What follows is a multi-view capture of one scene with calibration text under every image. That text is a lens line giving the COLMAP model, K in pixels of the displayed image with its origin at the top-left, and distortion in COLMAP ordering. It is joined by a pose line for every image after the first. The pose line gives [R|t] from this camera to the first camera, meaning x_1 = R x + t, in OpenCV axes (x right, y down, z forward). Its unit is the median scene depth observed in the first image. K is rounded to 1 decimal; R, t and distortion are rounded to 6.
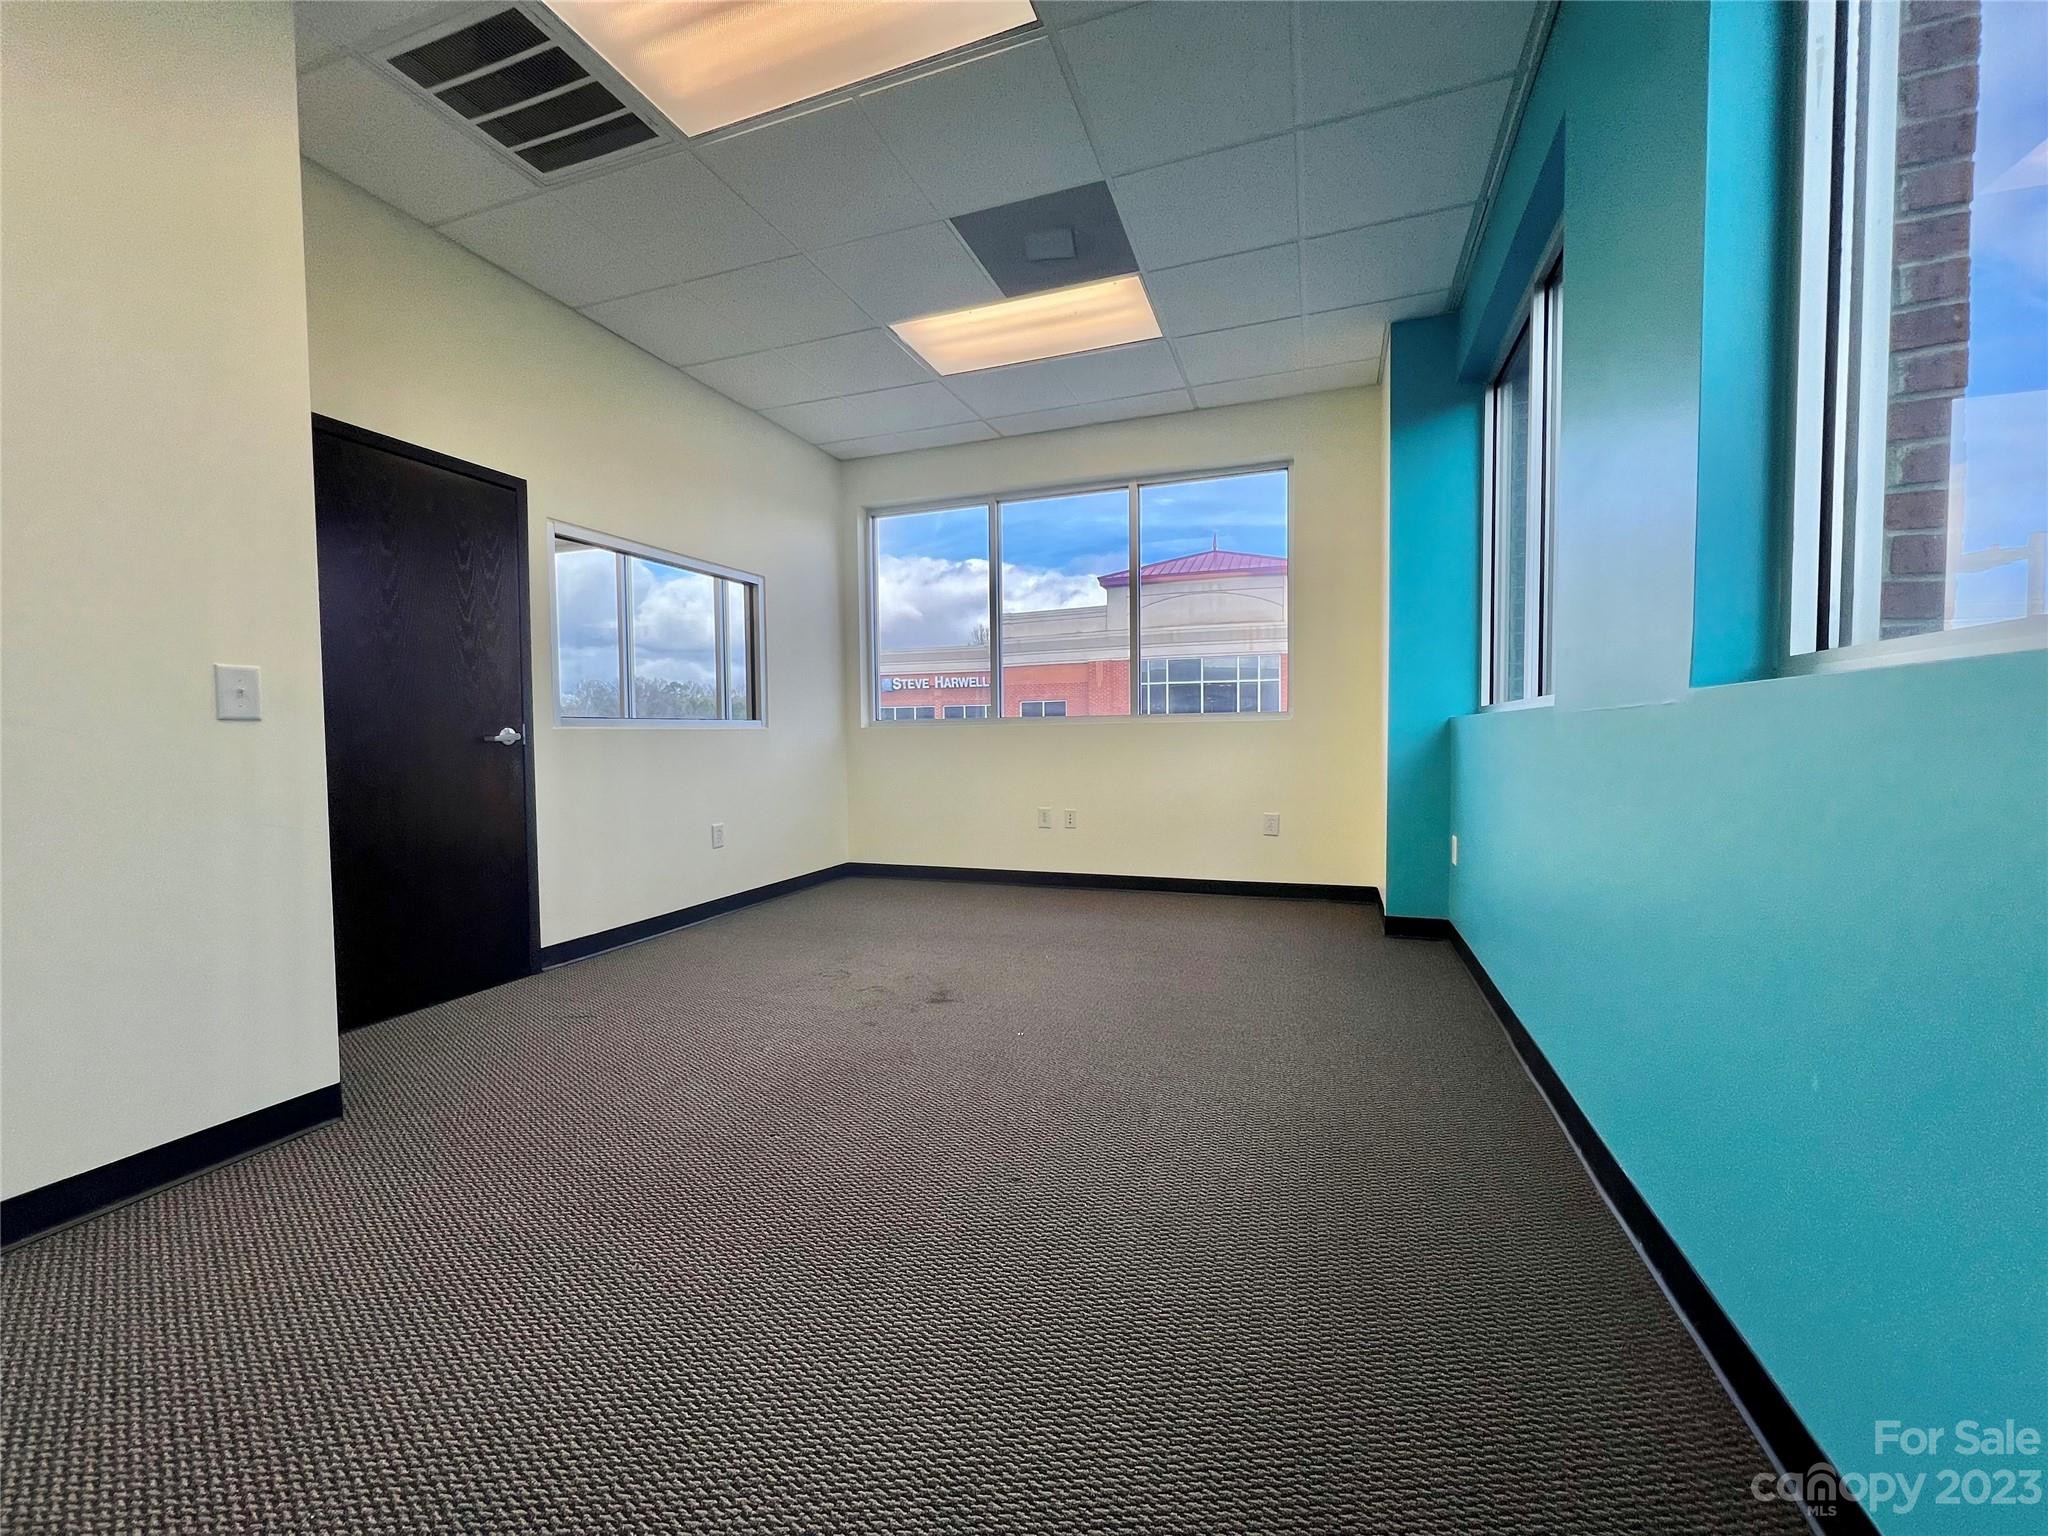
lens RADIAL K [[806.0, 0, 1033.7], [0, 806.0, 766.5], [0, 0, 1]] dist [0.000171, 0.000094]
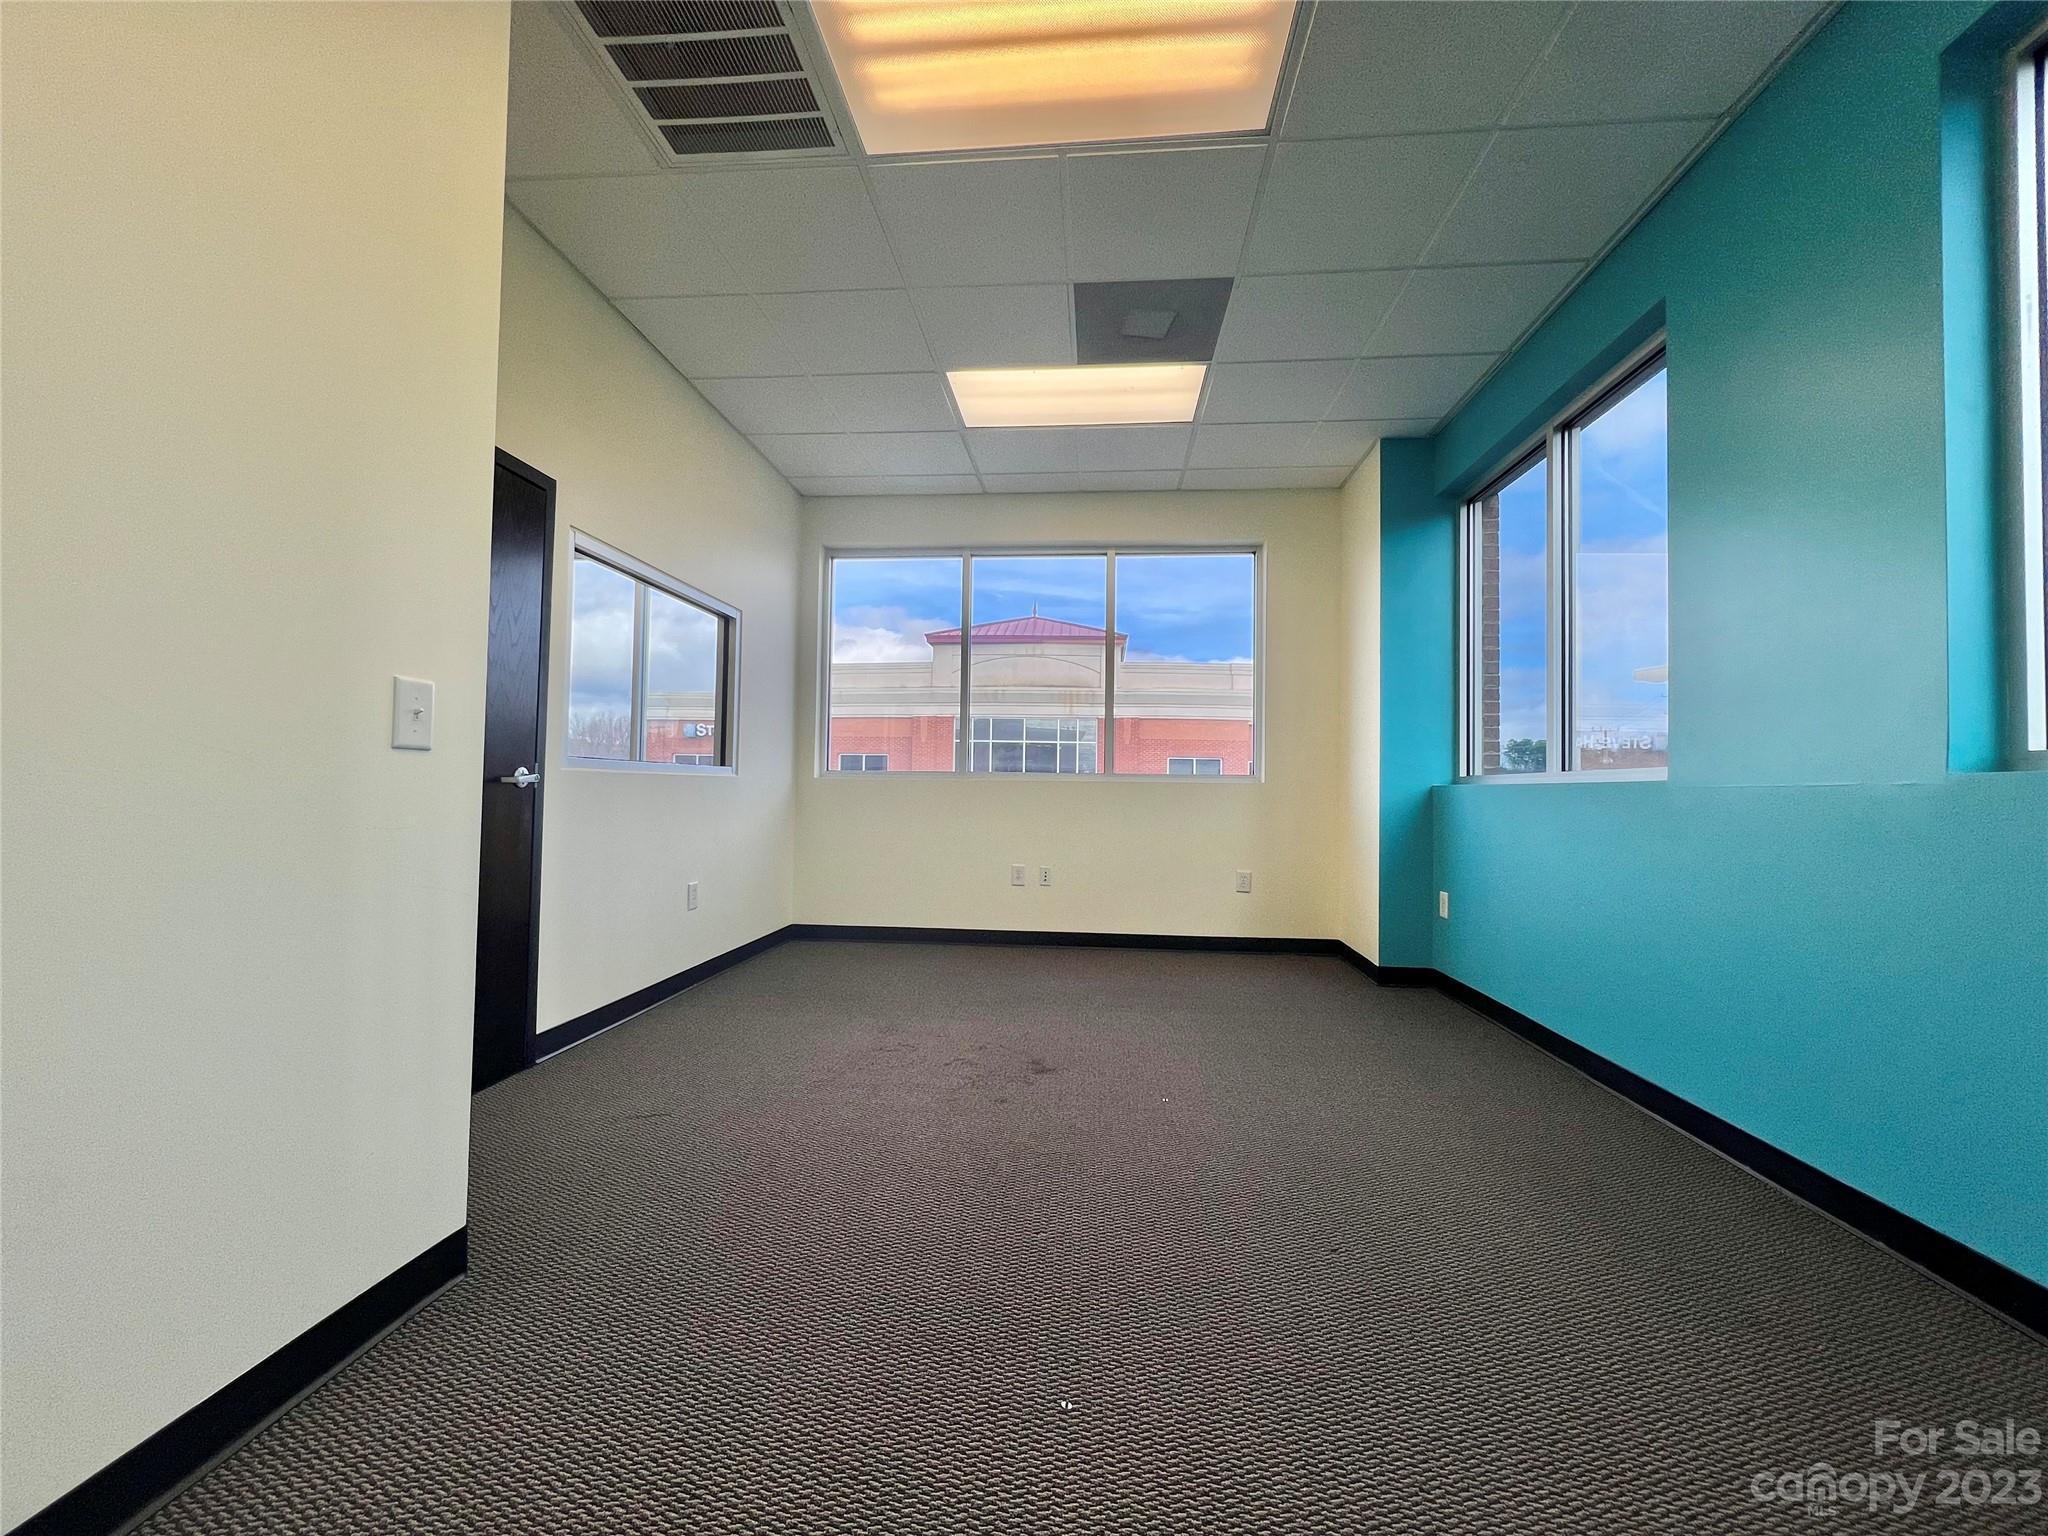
lens RADIAL K [[806.0, 0, 1033.7], [0, 806.0, 766.5], [0, 0, 1]] dist [0.000171, 0.000094]
pose [[0.967348, 0.033547, 0.251223, -0.230372], [-0.015983, 0.997303, -0.071630, 0.001704], [-0.252949, 0.065276, 0.965275, 0.040936]]
